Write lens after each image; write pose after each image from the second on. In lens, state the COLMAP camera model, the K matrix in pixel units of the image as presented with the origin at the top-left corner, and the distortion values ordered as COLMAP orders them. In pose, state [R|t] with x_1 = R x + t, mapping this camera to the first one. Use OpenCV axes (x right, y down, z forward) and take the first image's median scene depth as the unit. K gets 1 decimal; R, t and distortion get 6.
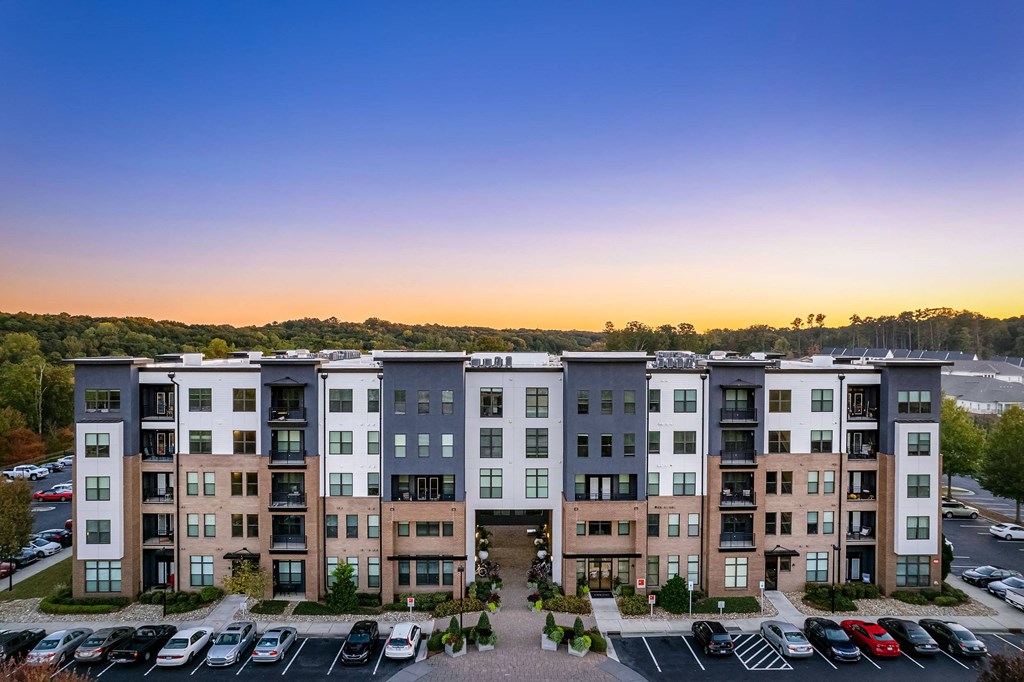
lens RADIAL K [[674.9, 0, 512.0], [0, 674.9, 341.0], [0, 0, 1]] dist [-0.085210, 0.071269]
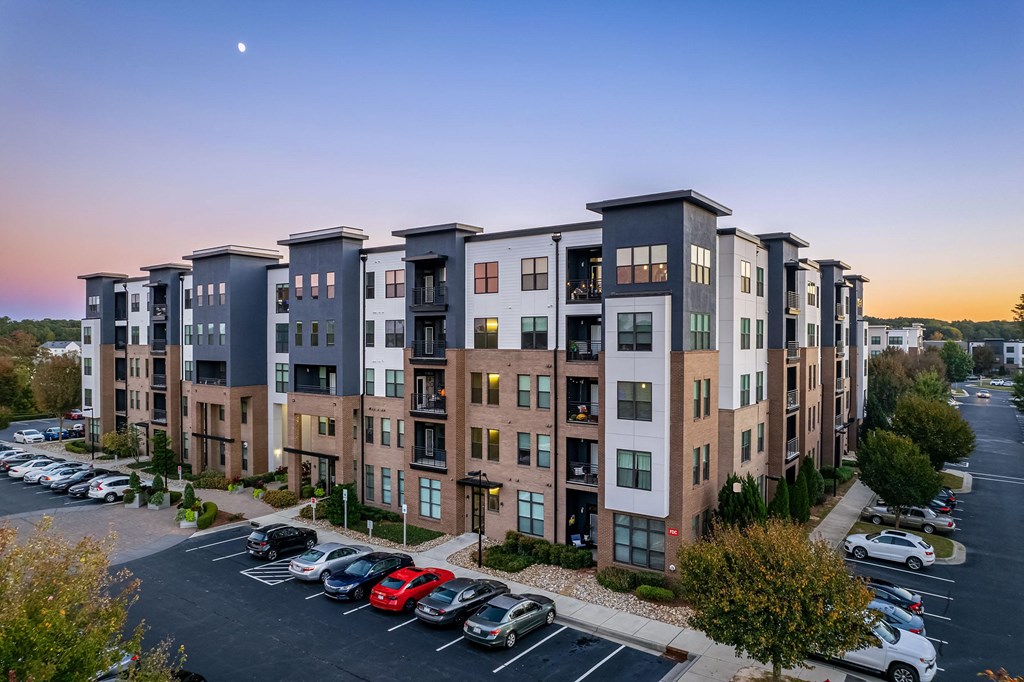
lens RADIAL K [[674.9, 0, 512.0], [0, 674.9, 341.0], [0, 0, 1]] dist [-0.085210, 0.071269]
pose [[0.785484, -0.000640, -0.618882, 0.892102], [-0.001019, 0.999997, -0.002327, 0.162539], [0.618881, 0.002458, 0.785481, 0.432320]]
